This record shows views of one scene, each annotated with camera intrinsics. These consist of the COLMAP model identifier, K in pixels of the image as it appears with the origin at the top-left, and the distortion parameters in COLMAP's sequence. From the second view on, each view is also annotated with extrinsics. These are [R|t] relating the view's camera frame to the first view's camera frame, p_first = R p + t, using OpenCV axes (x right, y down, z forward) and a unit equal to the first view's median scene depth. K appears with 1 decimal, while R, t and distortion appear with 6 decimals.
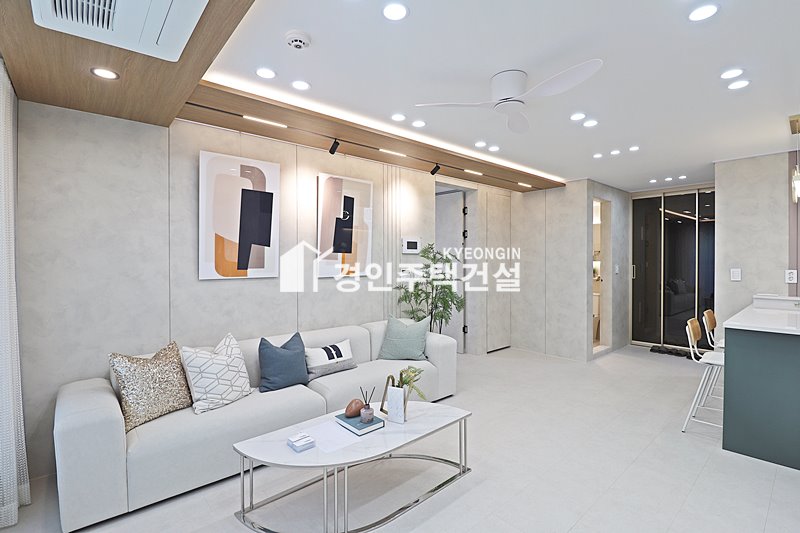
lens RADIAL K [[369.5, 0, 409.9], [0, 369.5, 262.7], [0, 0, 1]] dist [-0.003911, -0.011920]
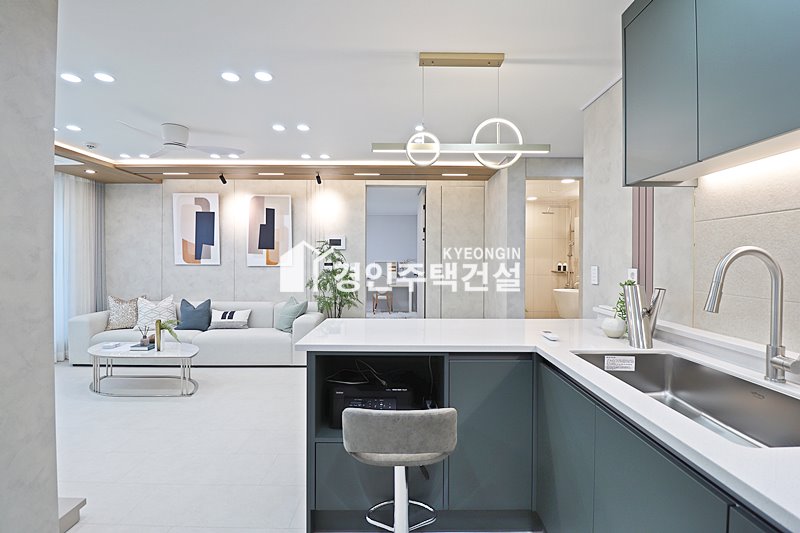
lens RADIAL K [[369.5, 0, 405.5], [0, 369.5, 260.5], [0, 0, 1]] dist [-0.003911, -0.011920]
pose [[0.753679, 0.007678, -0.657197, 1.190561], [-0.011680, 0.999930, -0.001712, 0.012912], [0.657138, 0.008967, 0.753717, 0.309943]]
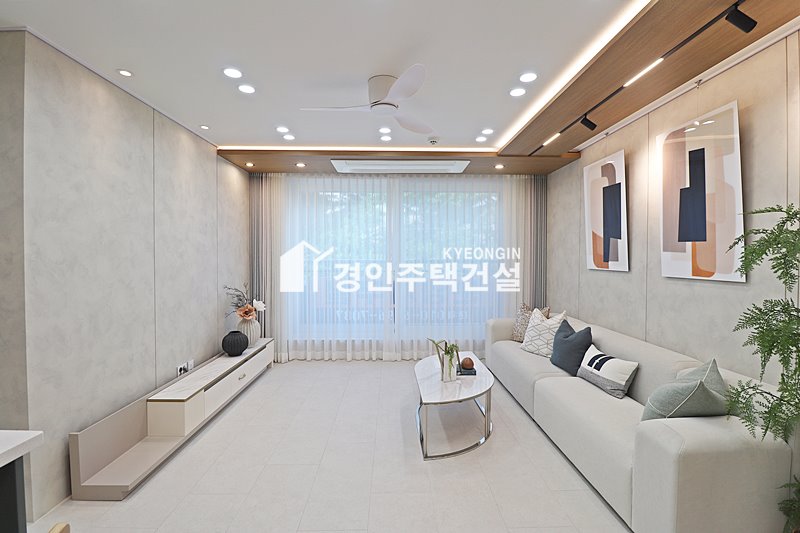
lens RADIAL K [[369.5, 0, 404.1], [0, 369.5, 261.9], [0, 0, 1]] dist [-0.003911, -0.011920]
pose [[-0.646197, 0.012974, -0.763060, 0.653306], [-0.010129, 0.999622, 0.025574, -0.002945], [0.763103, 0.024255, -0.645821, 1.085157]]
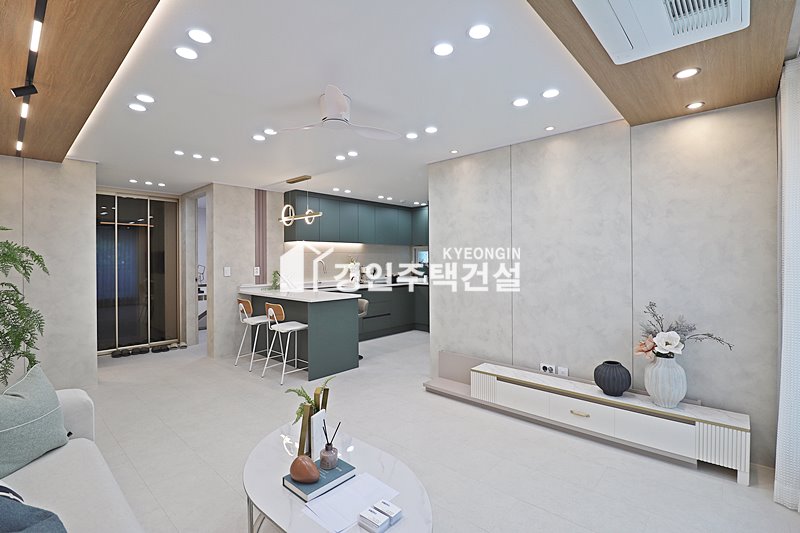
lens RADIAL K [[369.5, 0, 402.3], [0, 369.5, 261.1], [0, 0, 1]] dist [-0.003911, -0.011920]
pose [[-0.098919, 0.000972, 0.995095, -0.554402], [0.018174, 0.999835, 0.000830, 0.004403], [-0.994930, 0.018167, -0.098920, 0.567688]]
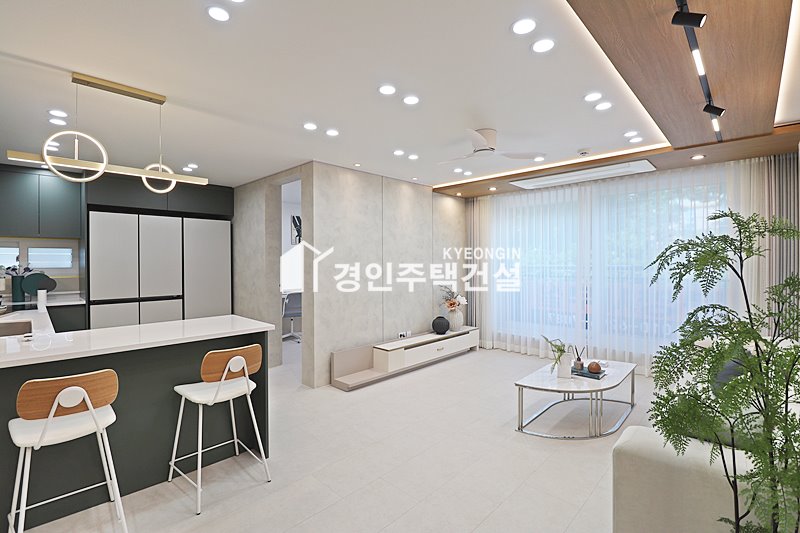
lens RADIAL K [[369.5, 0, 402.4], [0, 369.5, 263.2], [0, 0, 1]] dist [-0.003911, -0.011920]
pose [[-0.997273, 0.005690, -0.073583, 0.427155], [0.004369, 0.999827, 0.018096, -0.014175], [0.073673, 0.017725, -0.997125, 1.491473]]
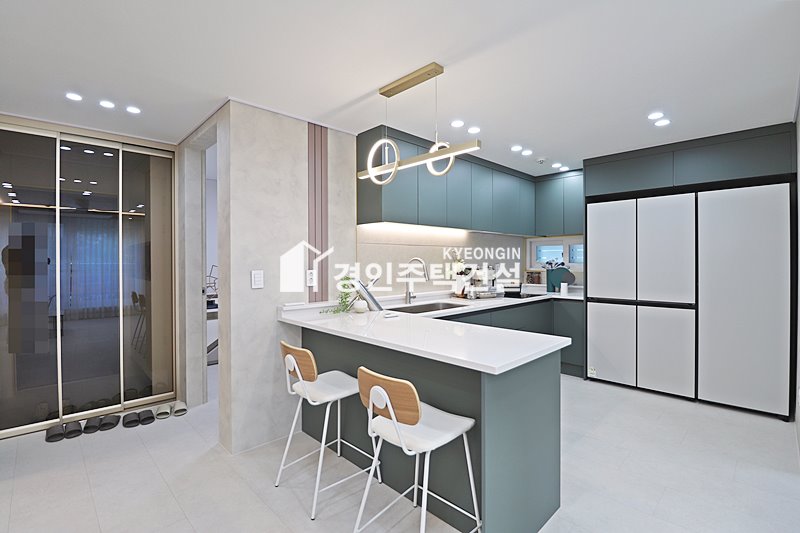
lens RADIAL K [[369.5, 0, 401.7], [0, 369.5, 264.6], [0, 0, 1]] dist [-0.003911, -0.011920]
pose [[-0.042688, -0.007774, 0.999058, 0.229401], [0.016089, 0.999835, 0.008467, 0.003952], [-0.998959, 0.016436, -0.042556, 0.860251]]
